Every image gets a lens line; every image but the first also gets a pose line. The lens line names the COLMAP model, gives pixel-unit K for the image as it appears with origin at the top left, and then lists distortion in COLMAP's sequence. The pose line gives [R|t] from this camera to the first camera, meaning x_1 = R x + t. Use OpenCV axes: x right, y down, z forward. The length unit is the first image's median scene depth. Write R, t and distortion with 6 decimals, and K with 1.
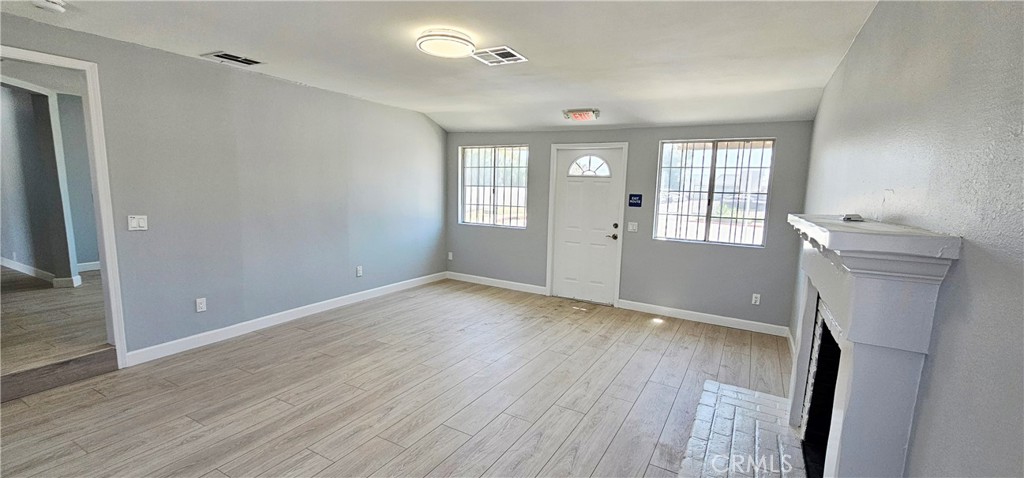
lens RADIAL K [[423.2, 0, 509.4], [0, 423.2, 244.0], [0, 0, 1]] dist [-0.002919, 0.000505]
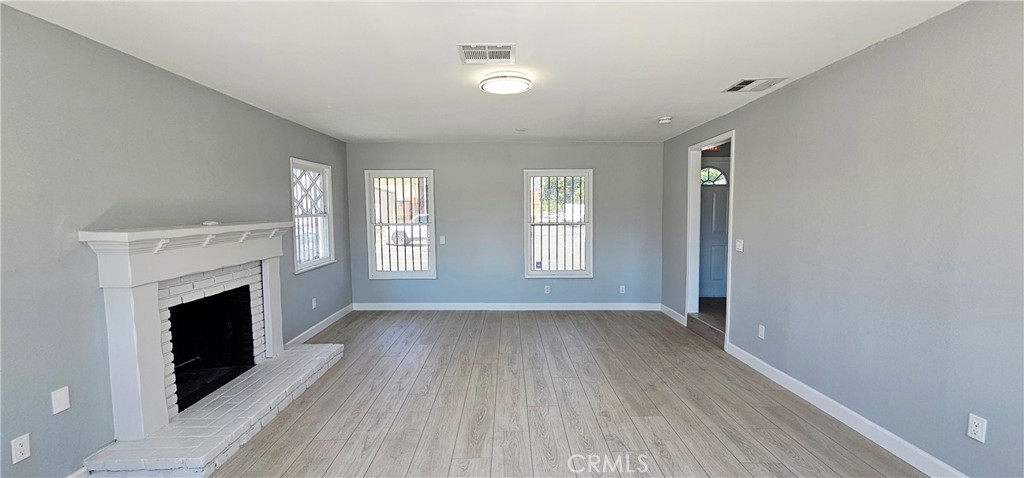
lens RADIAL K [[423.2, 0, 507.4], [0, 423.2, 242.7], [0, 0, 1]] dist [-0.002919, 0.000505]
pose [[-0.867004, 0.012695, -0.498140, 0.218700], [-0.085075, 0.981227, 0.173077, -0.136896], [0.490986, 0.192438, -0.849647, 1.095170]]
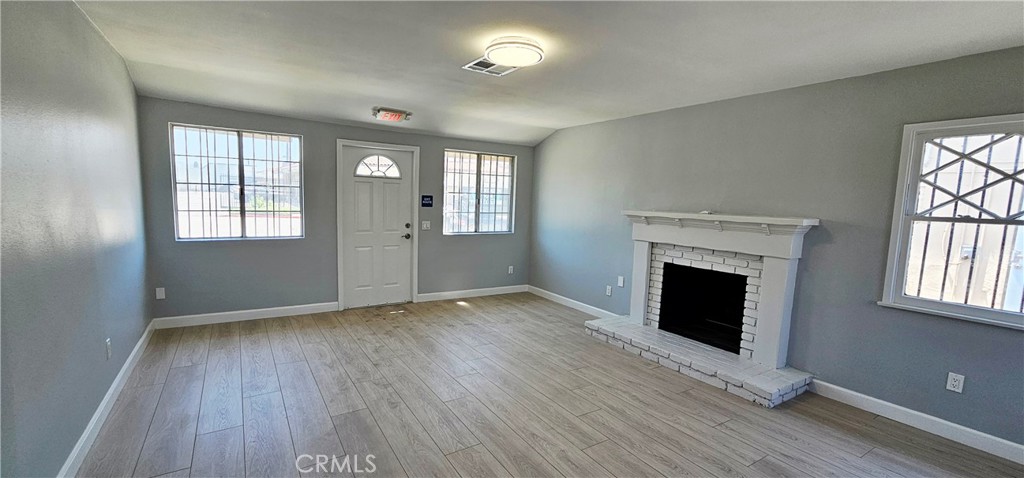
lens RADIAL K [[423.2, 0, 503.8], [0, 423.2, 241.9], [0, 0, 1]] dist [-0.002919, 0.000505]
pose [[0.469076, -0.109739, 0.876313, -0.577285], [0.095883, 0.992713, 0.072991, -0.059127], [-0.877937, 0.049785, 0.476180, 0.312657]]
